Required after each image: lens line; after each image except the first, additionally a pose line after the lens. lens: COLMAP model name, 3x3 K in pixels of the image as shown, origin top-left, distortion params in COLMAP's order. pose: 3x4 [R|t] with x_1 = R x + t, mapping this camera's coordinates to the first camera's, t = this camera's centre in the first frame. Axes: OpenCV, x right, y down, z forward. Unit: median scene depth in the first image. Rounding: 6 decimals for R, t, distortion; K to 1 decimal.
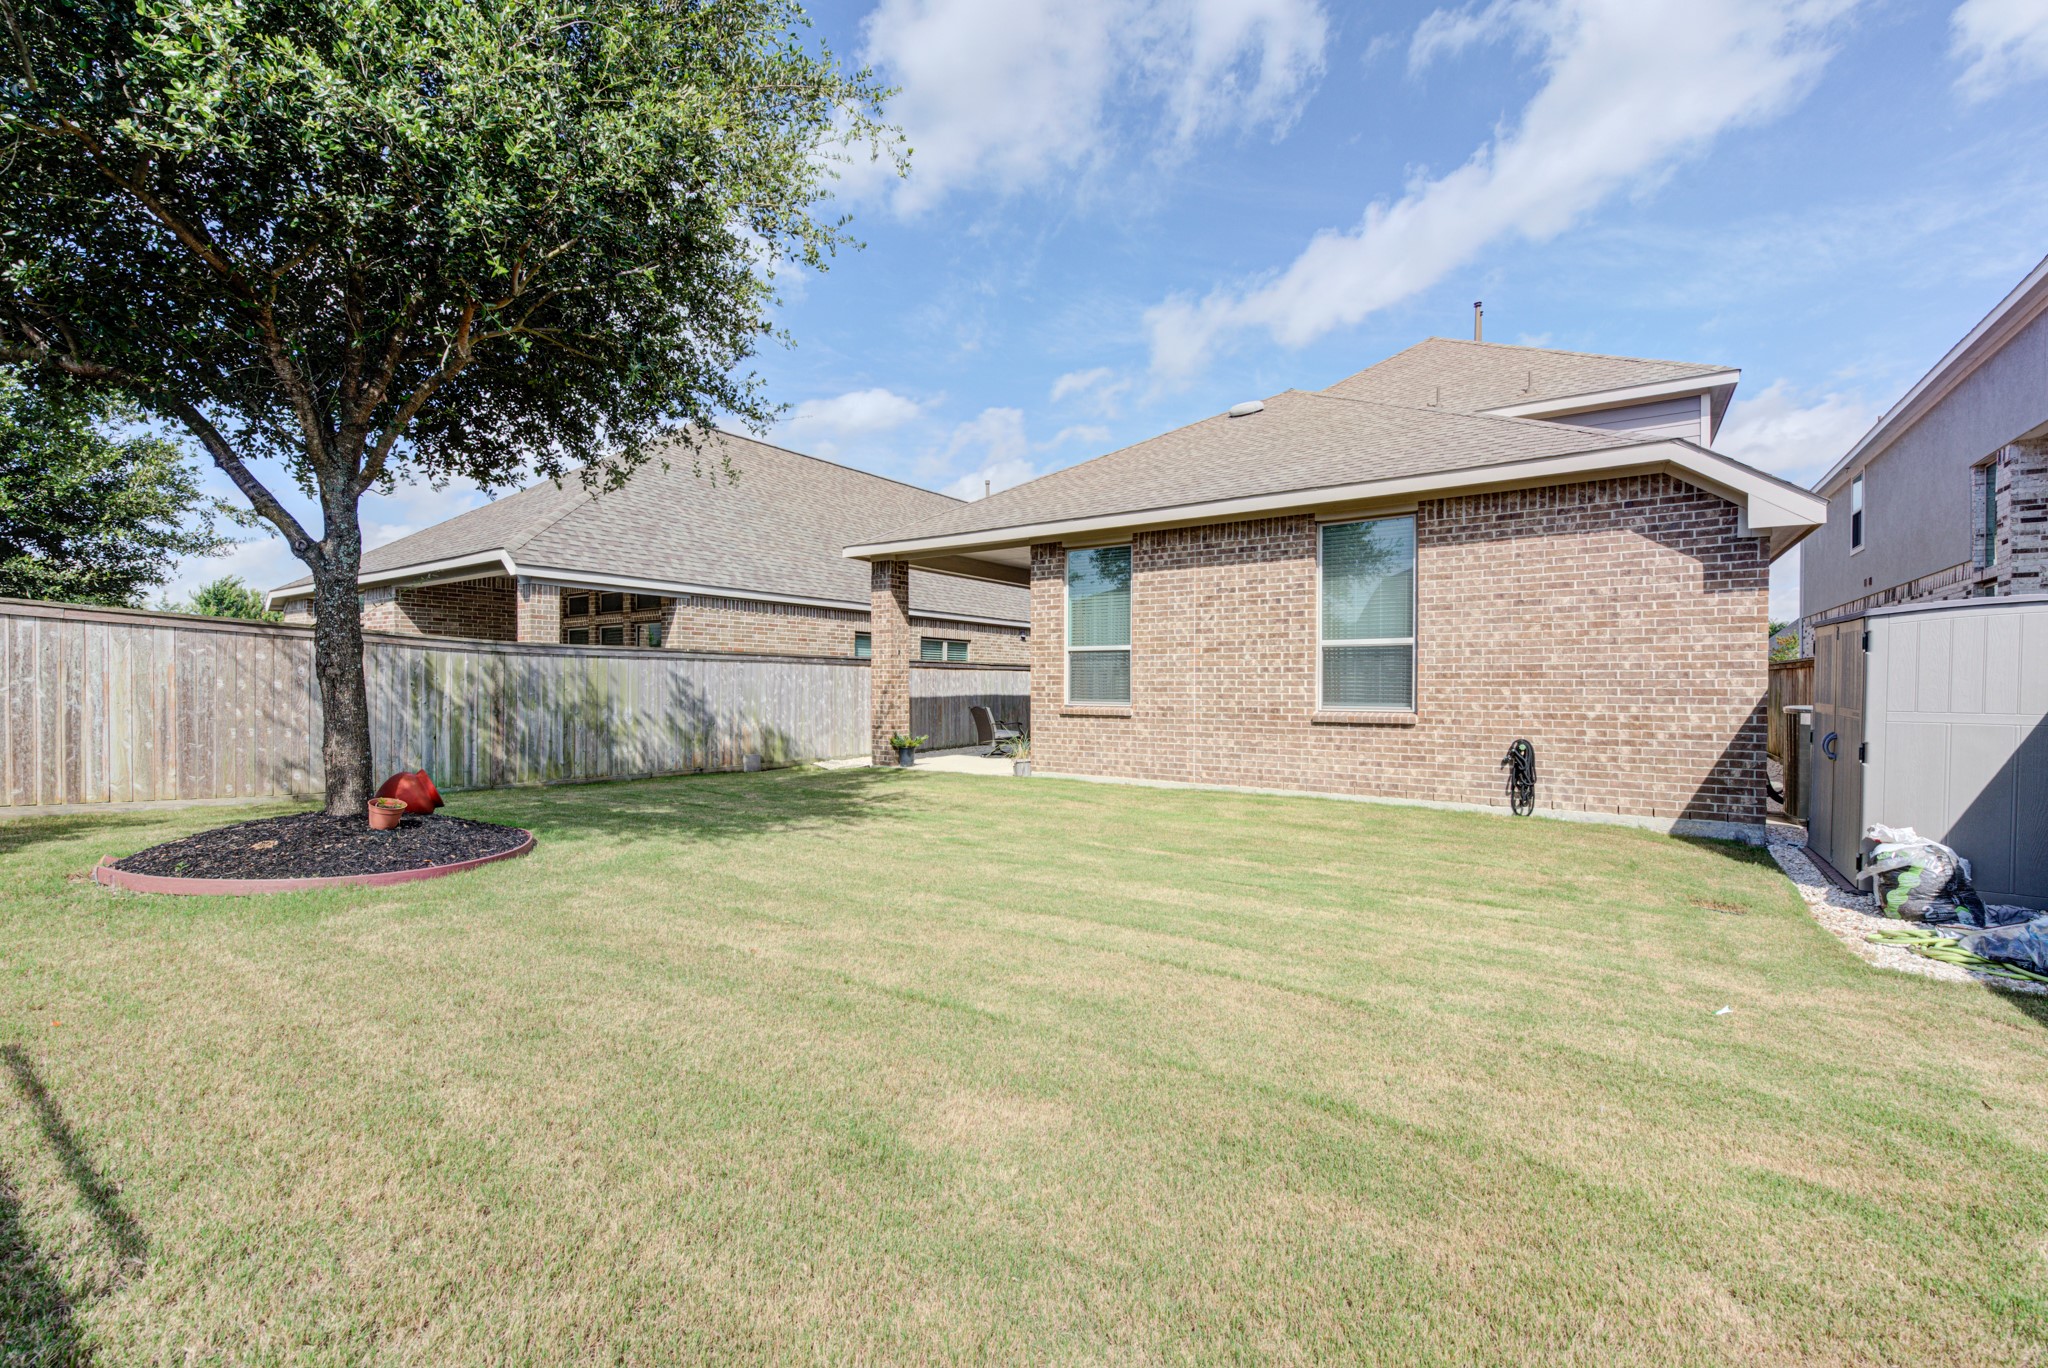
lens RADIAL K [[848.4, 0, 1029.4], [0, 848.4, 684.9], [0, 0, 1]] dist [0.001121, 0.000209]
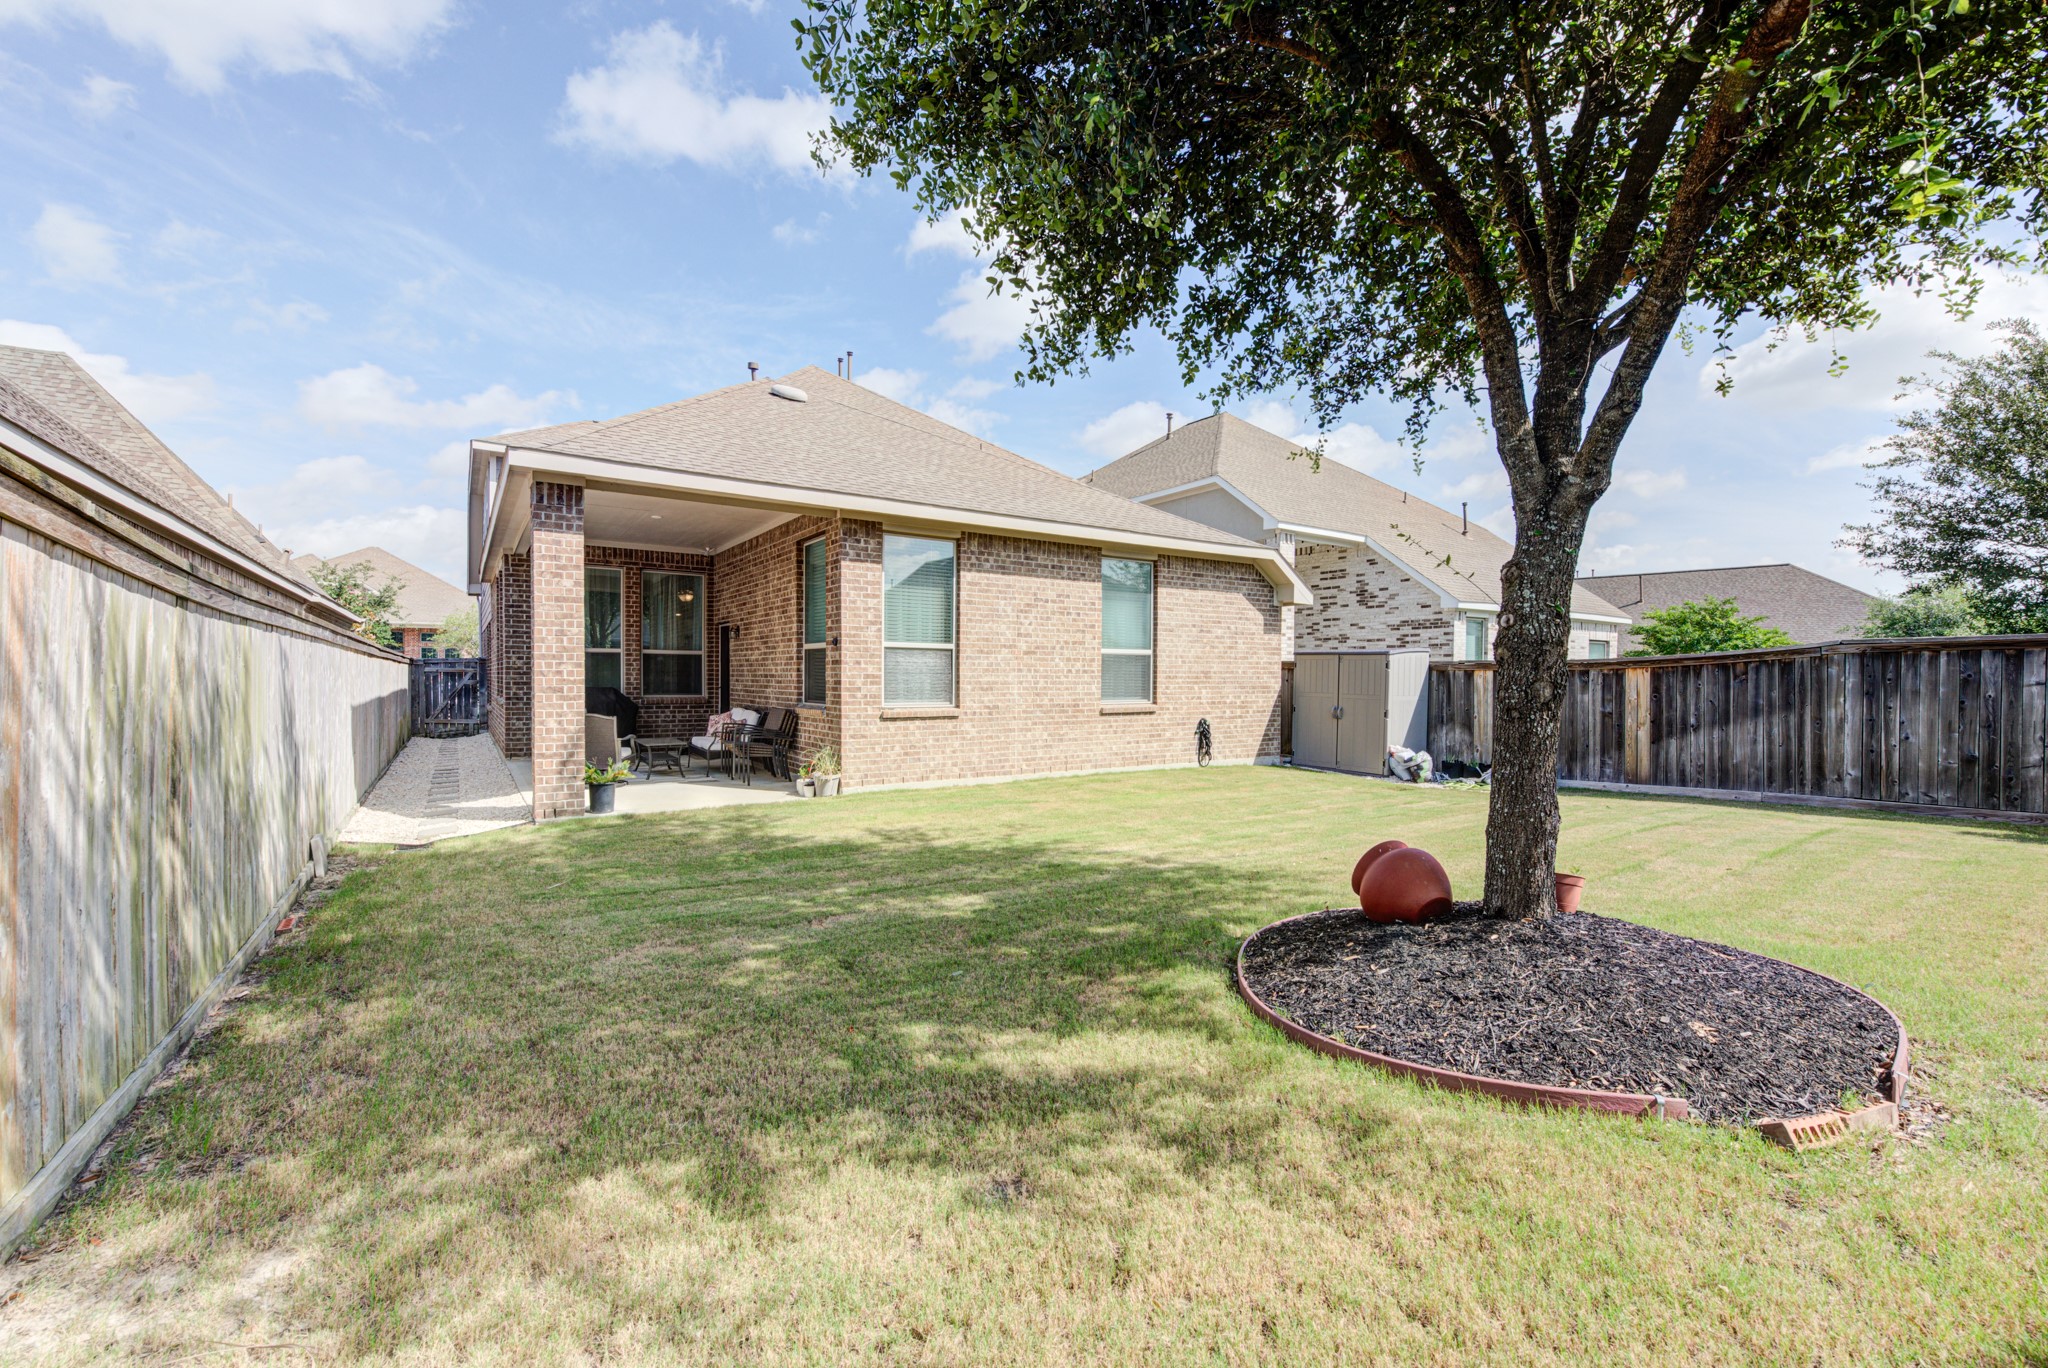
lens RADIAL K [[848.4, 0, 1027.3], [0, 848.4, 691.1], [0, 0, 1]] dist [0.001121, 0.000209]
pose [[0.347492, -0.011012, 0.937618, -0.887829], [0.003086, 0.999939, 0.010600, -0.002914], [-0.937678, -0.000790, 0.347504, 0.663837]]
